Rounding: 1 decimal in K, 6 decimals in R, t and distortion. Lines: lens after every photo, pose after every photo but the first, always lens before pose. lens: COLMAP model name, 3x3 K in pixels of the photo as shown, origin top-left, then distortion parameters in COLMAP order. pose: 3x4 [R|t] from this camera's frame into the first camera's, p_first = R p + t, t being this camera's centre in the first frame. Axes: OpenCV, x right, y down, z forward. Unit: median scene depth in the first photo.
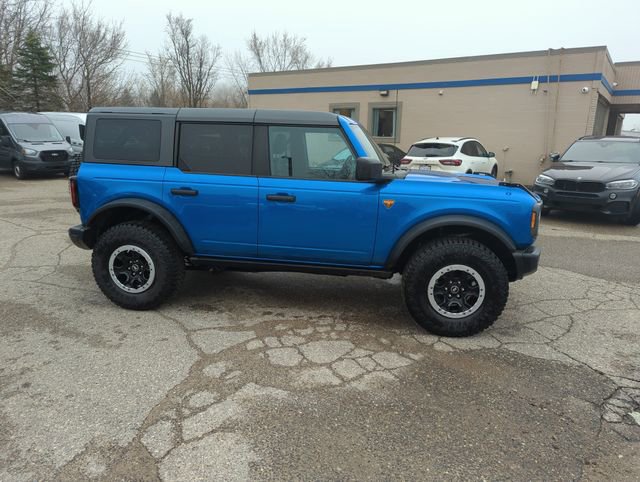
lens RADIAL K [[449.5, 0, 323.3], [0, 449.5, 247.1], [0, 0, 1]] dist [0.041111, -0.056430]
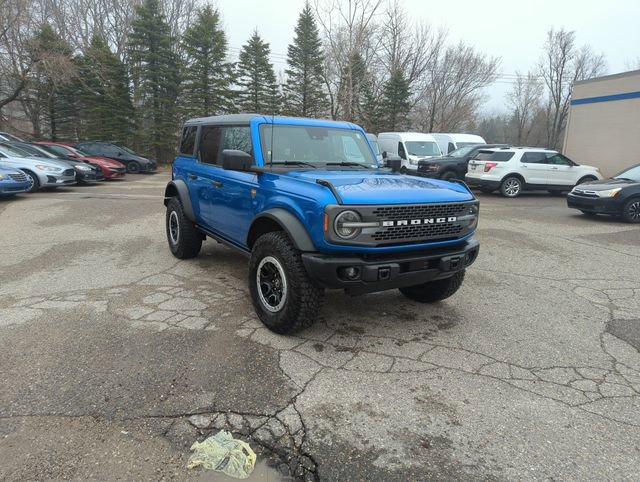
lens RADIAL K [[449.5, 0, 323.3], [0, 449.5, 247.1], [0, 0, 1]] dist [0.041111, -0.056430]
pose [[0.678933, 0.152703, -0.718144, 1.076733], [-0.183693, 0.982352, 0.035220, -0.037795], [0.710849, 0.108006, 0.695002, 0.380709]]
